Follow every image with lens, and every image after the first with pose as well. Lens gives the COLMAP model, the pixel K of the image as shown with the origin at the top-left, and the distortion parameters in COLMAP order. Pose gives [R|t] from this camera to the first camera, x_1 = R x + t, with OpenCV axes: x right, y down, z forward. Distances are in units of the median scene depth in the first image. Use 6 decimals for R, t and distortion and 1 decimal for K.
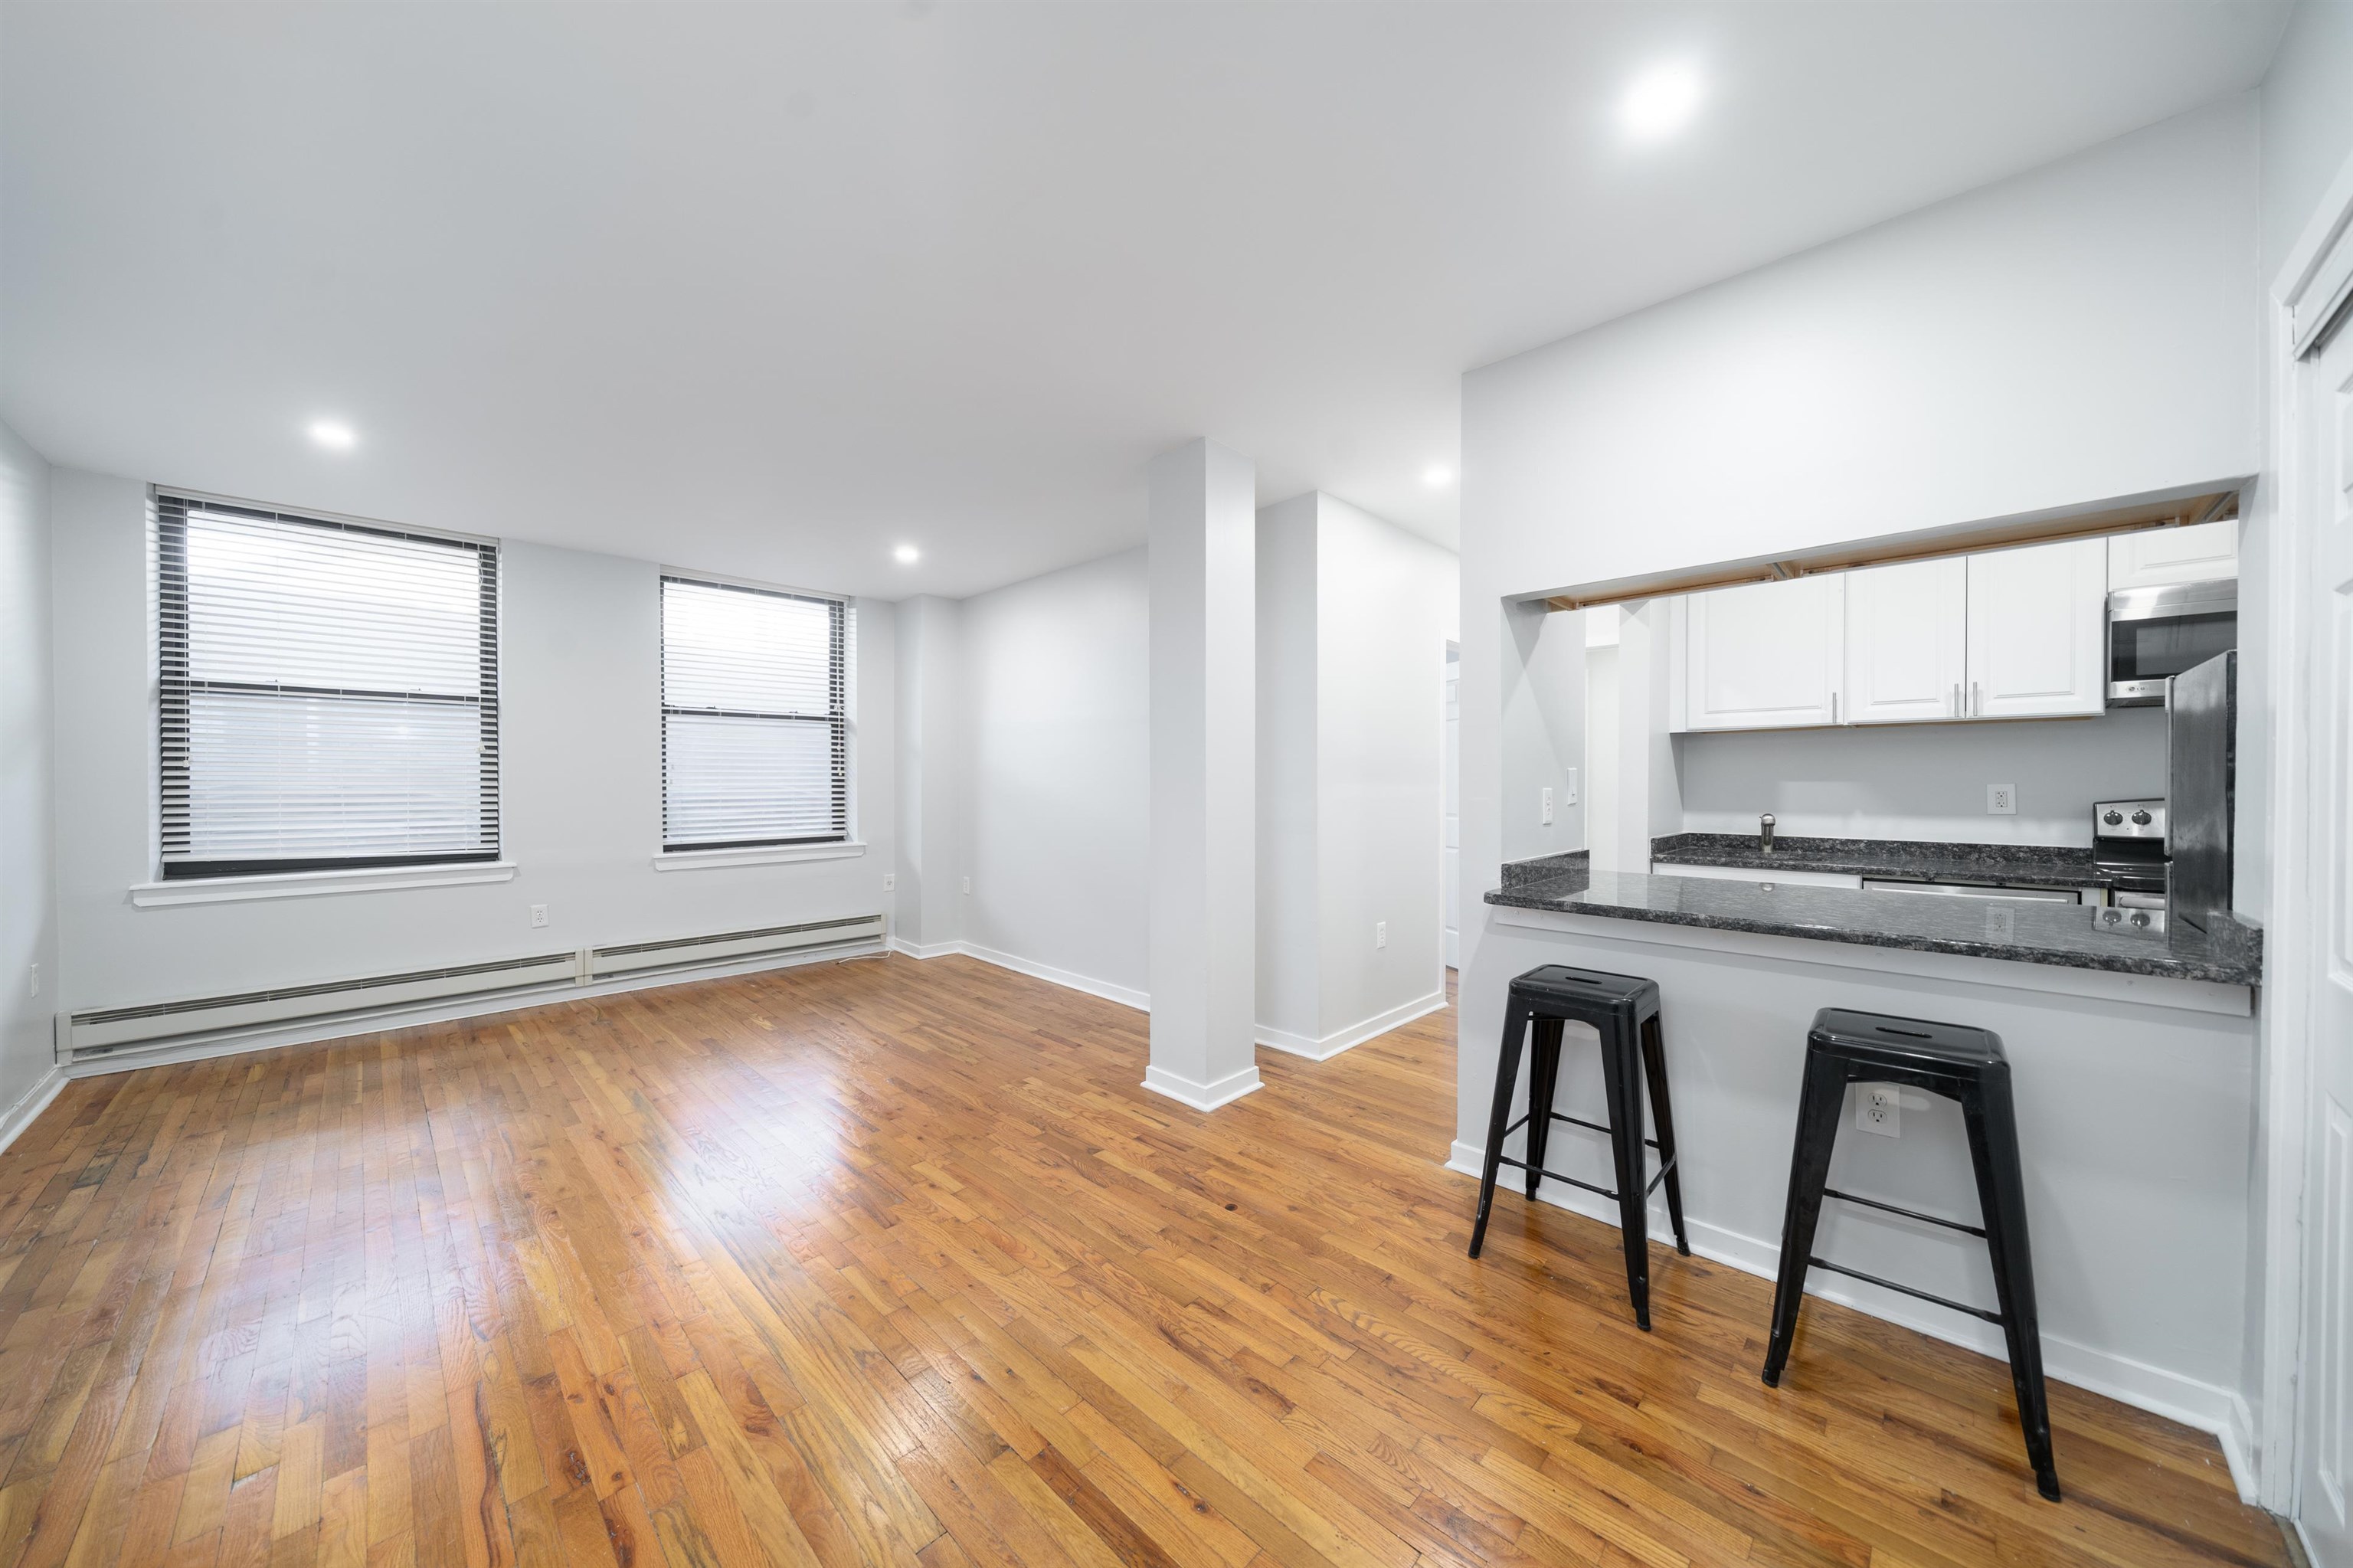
lens RADIAL K [[803.0, 0, 1176.7], [0, 803.0, 788.8], [0, 0, 1]] dist [-0.001519, -0.000002]
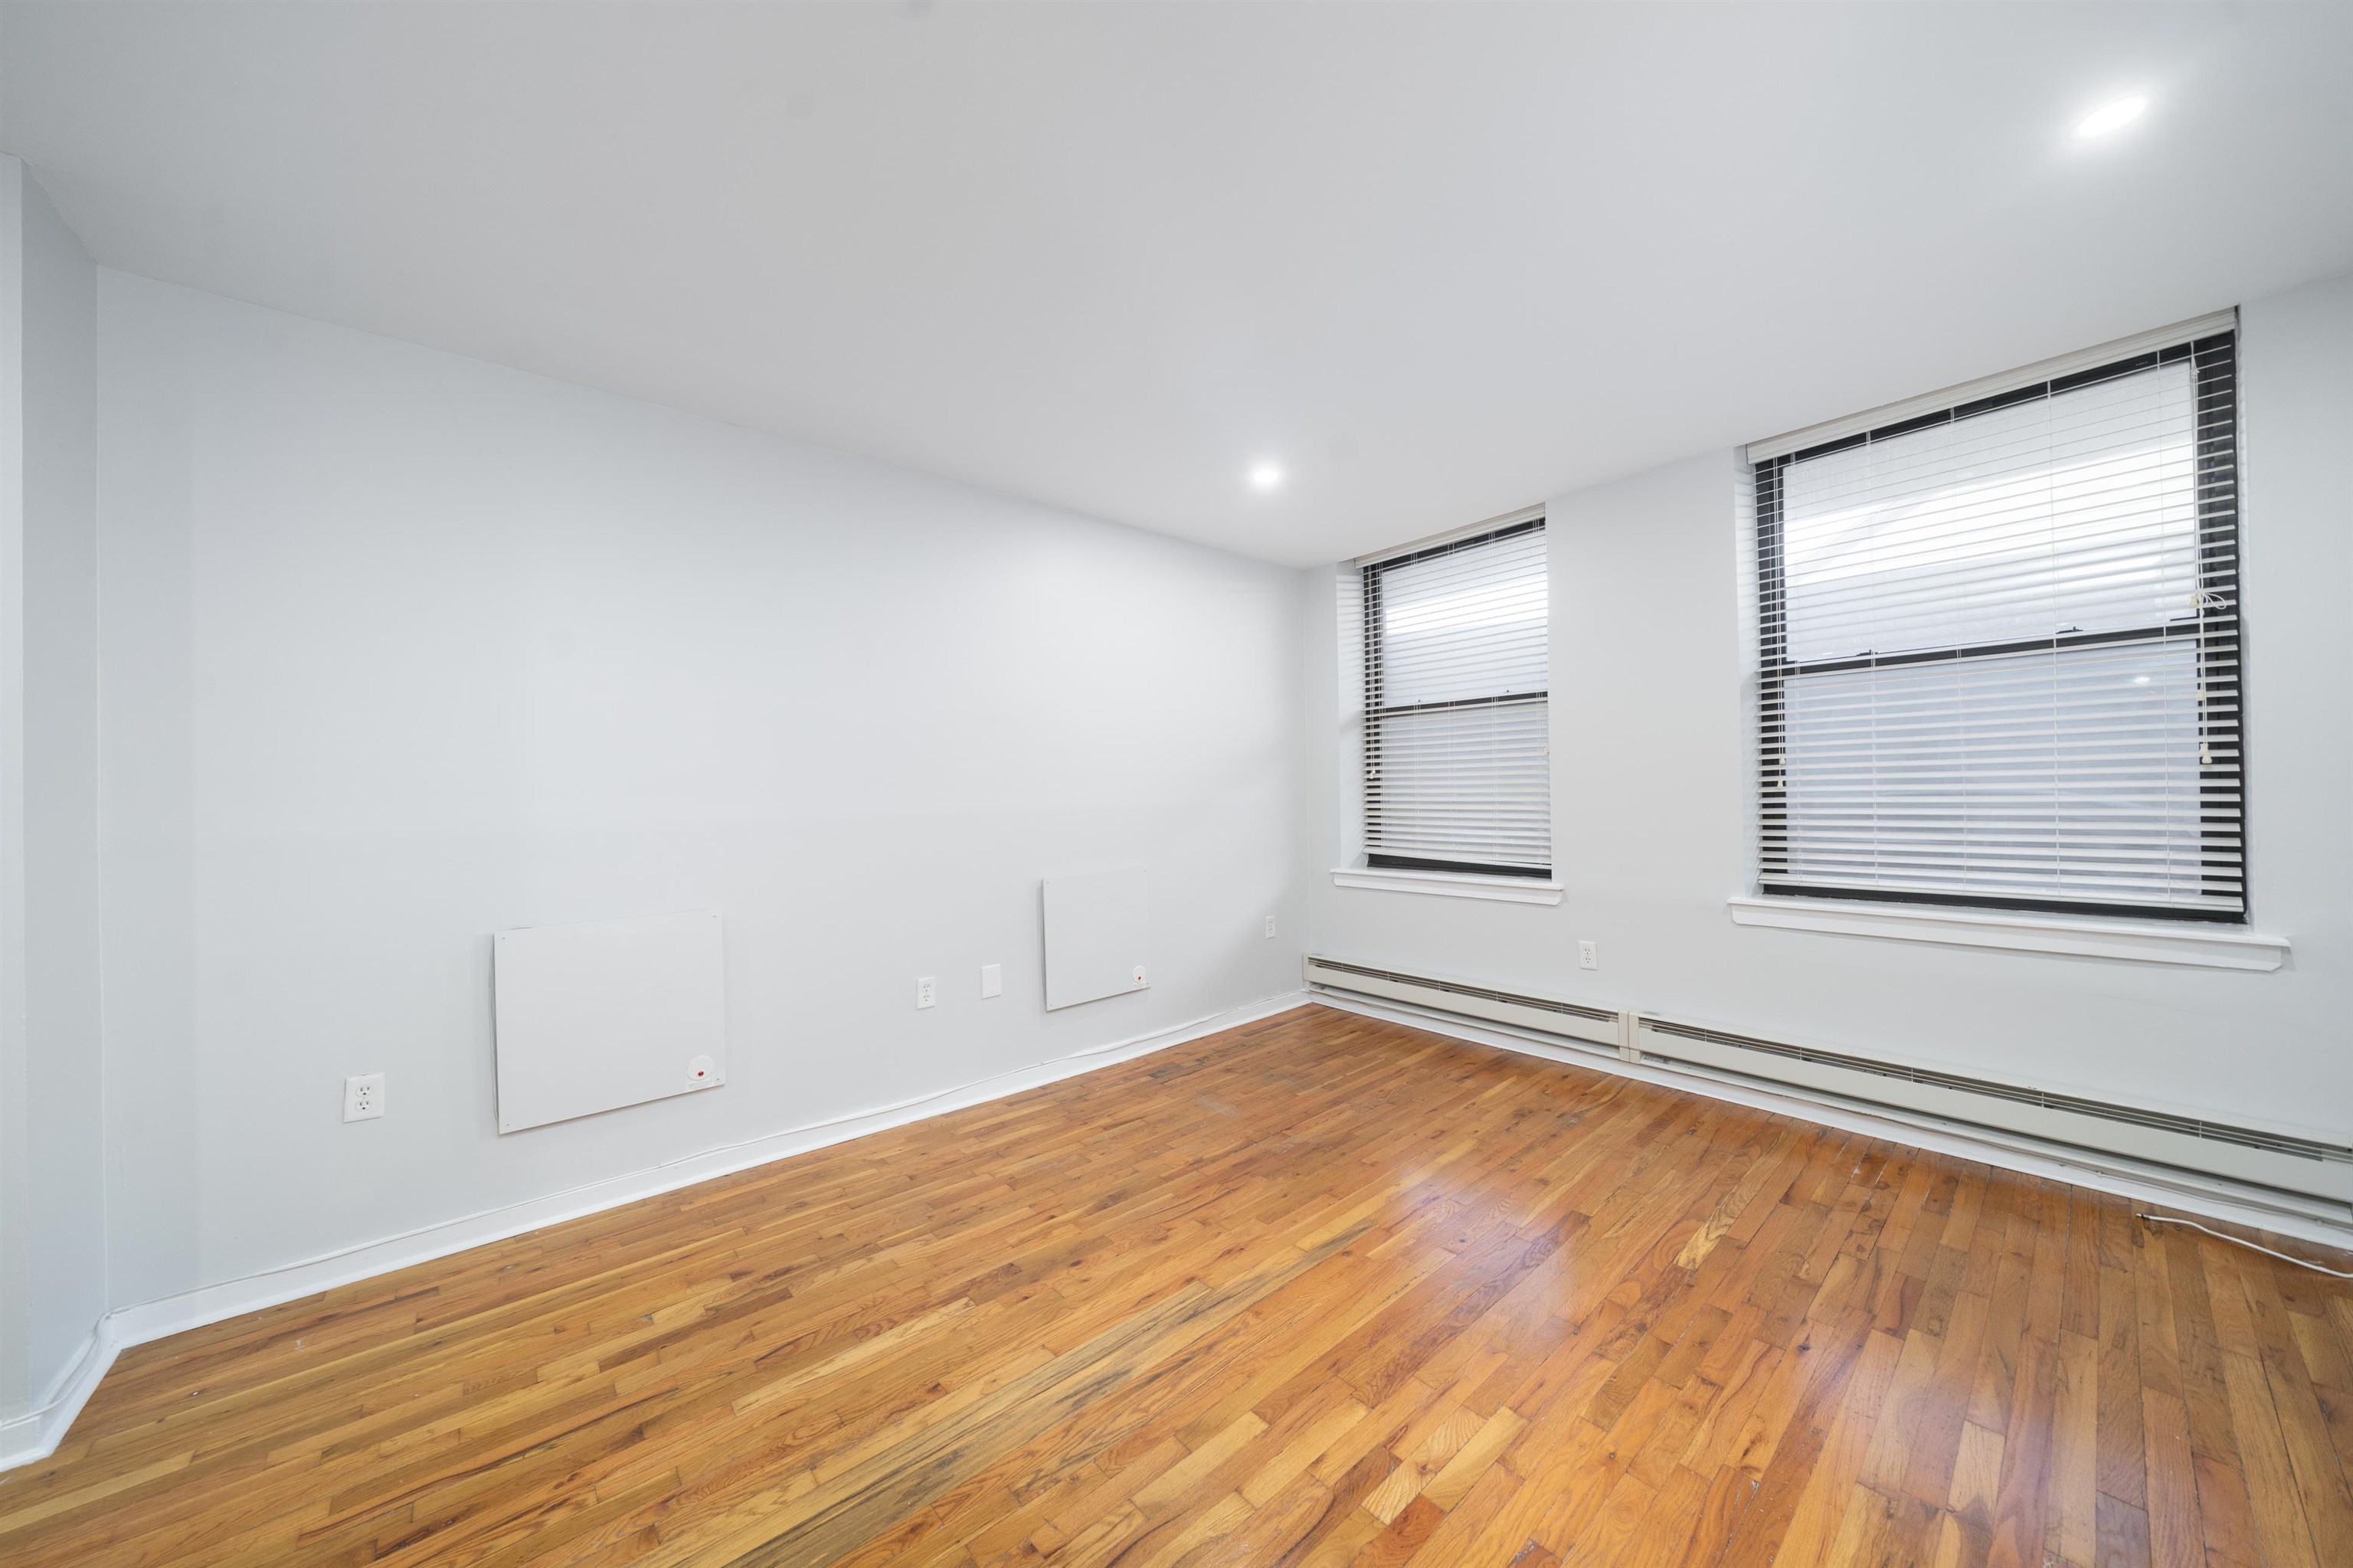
lens RADIAL K [[809.0, 0, 1172.3], [0, 809.0, 772.1], [0, 0, 1]] dist [-0.001852, -0.000181]
pose [[-0.085485, -0.023034, -0.996073, 0.056607], [0.007462, 0.999690, -0.023758, -0.008606], [0.996311, -0.009464, -0.085287, 0.807789]]
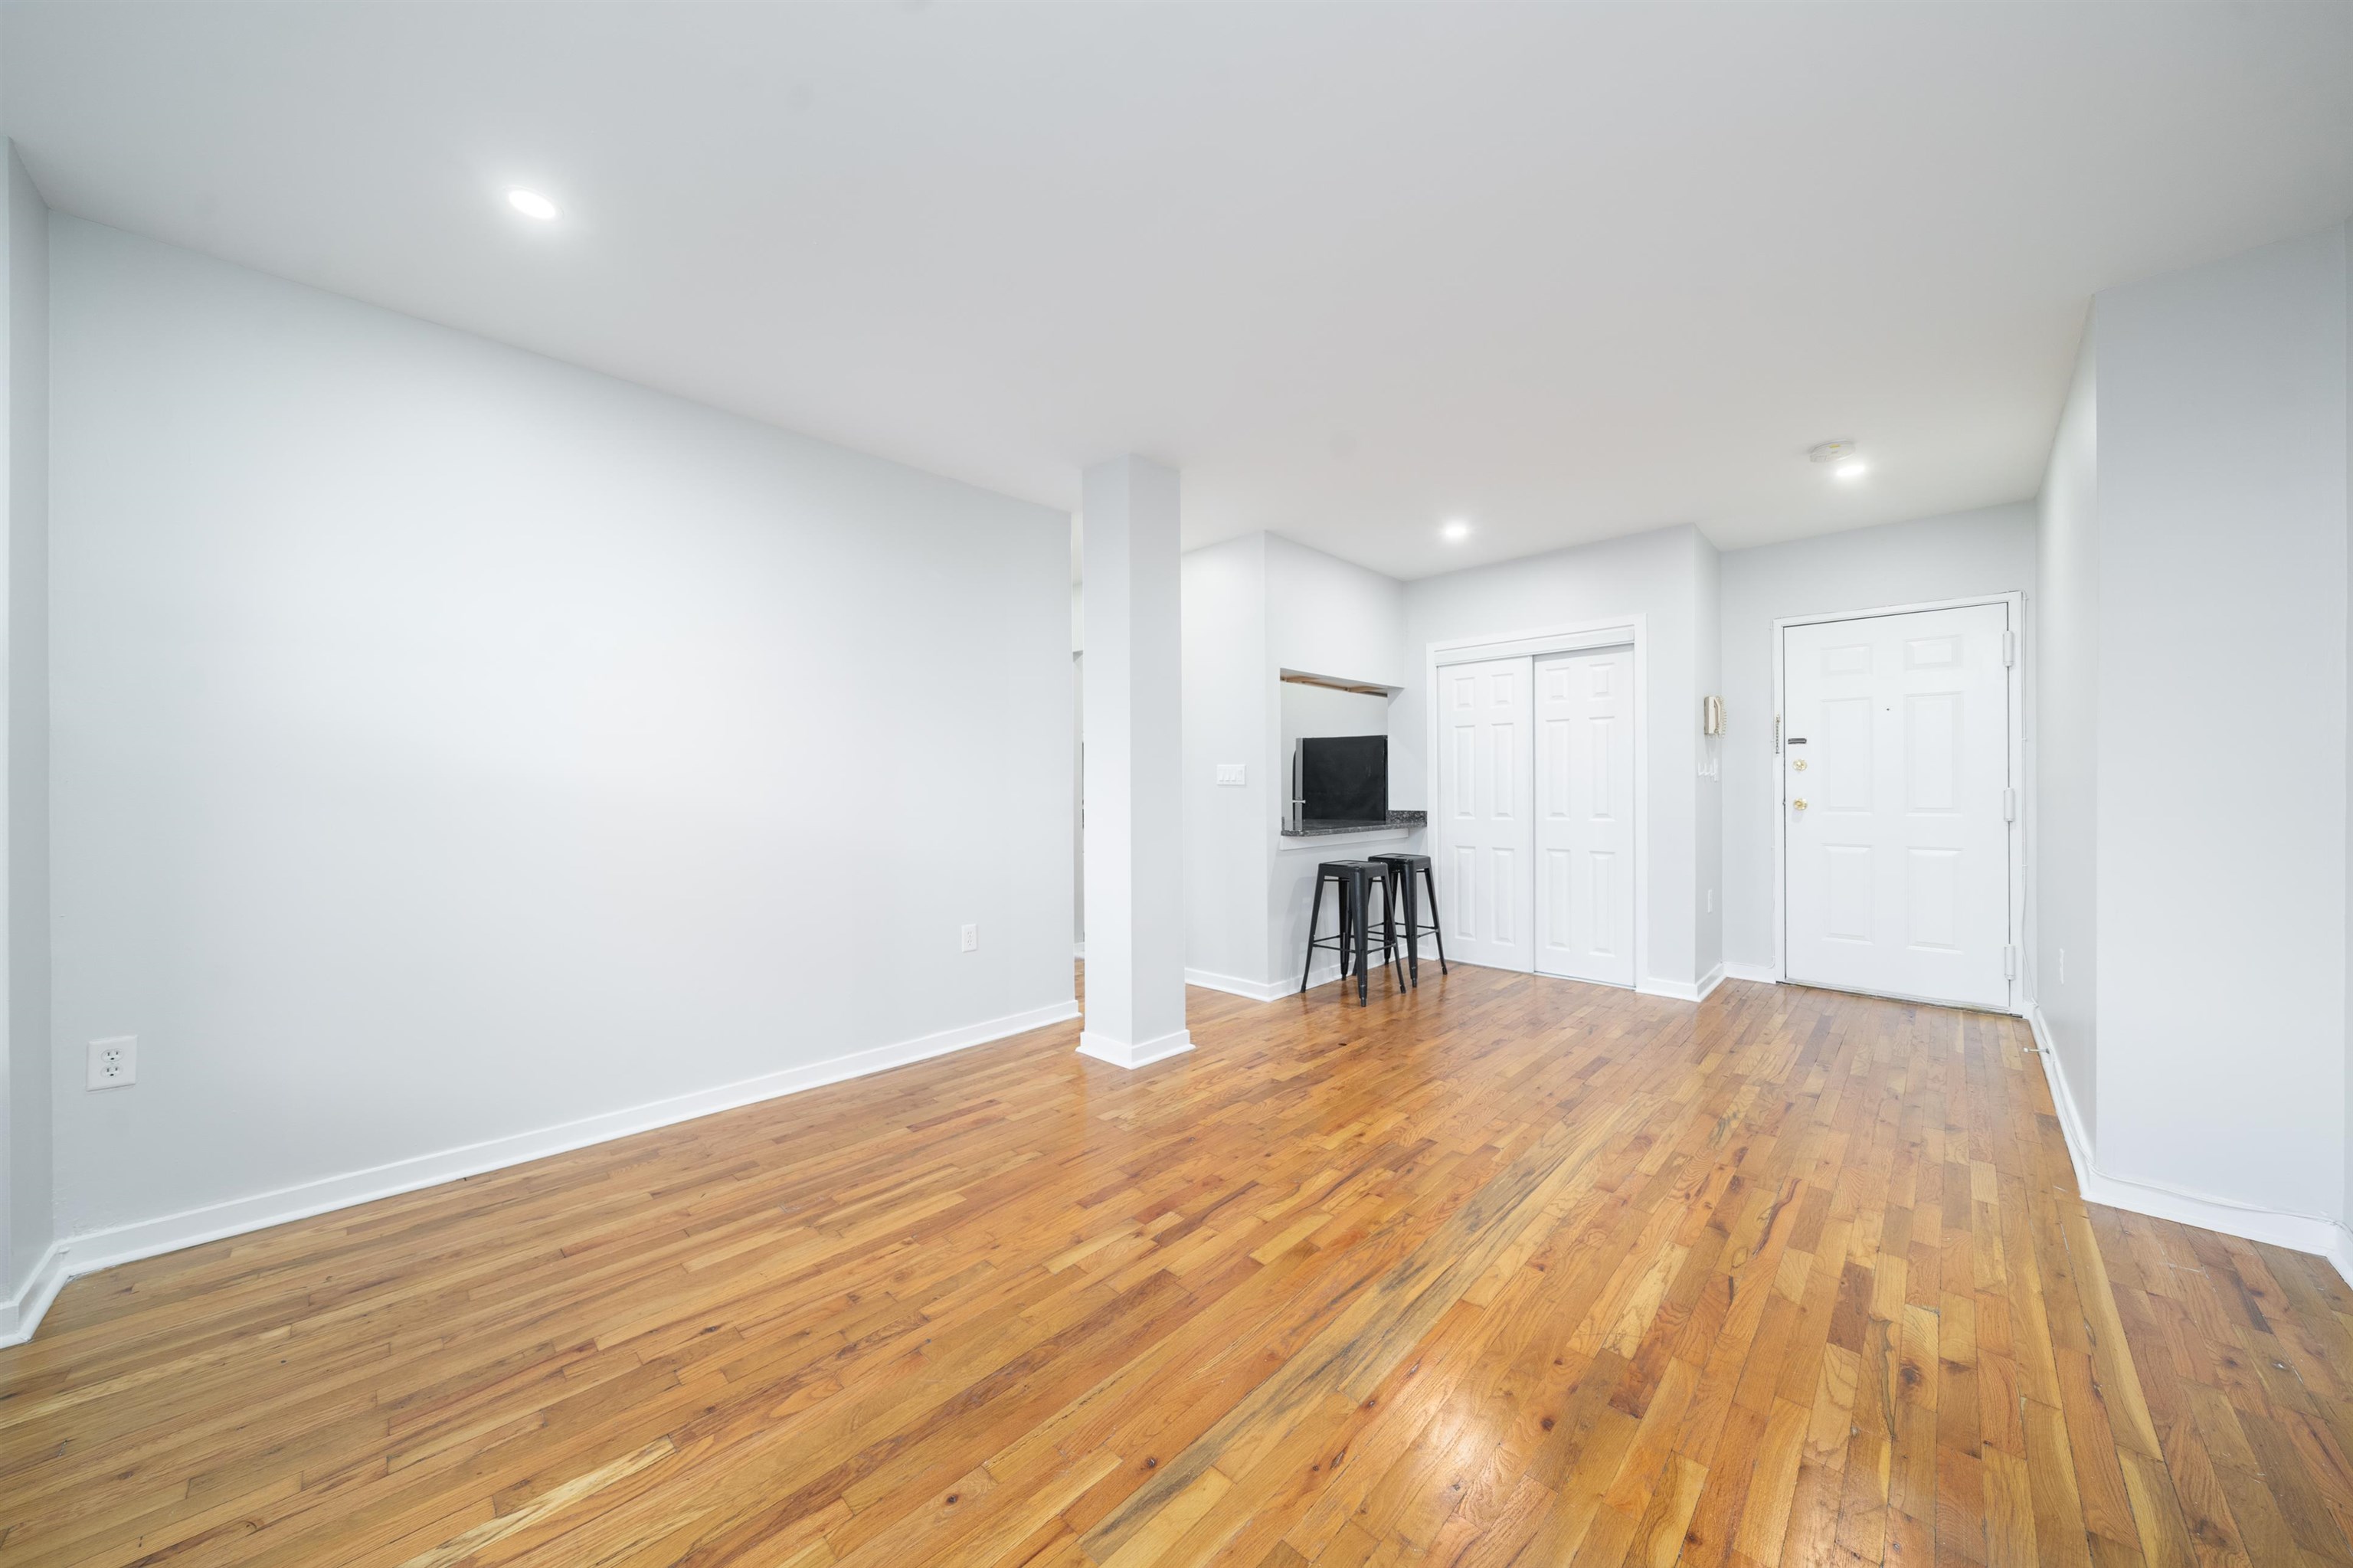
lens RADIAL K [[803.0, 0, 1176.7], [0, 803.0, 788.8], [0, 0, 1]] dist [-0.001519, -0.000002]
pose [[-0.009800, -0.004497, 0.999942, -0.959797], [0.013349, 0.999900, 0.004627, 0.014117], [-0.999863, 0.013393, -0.009739, 0.870806]]
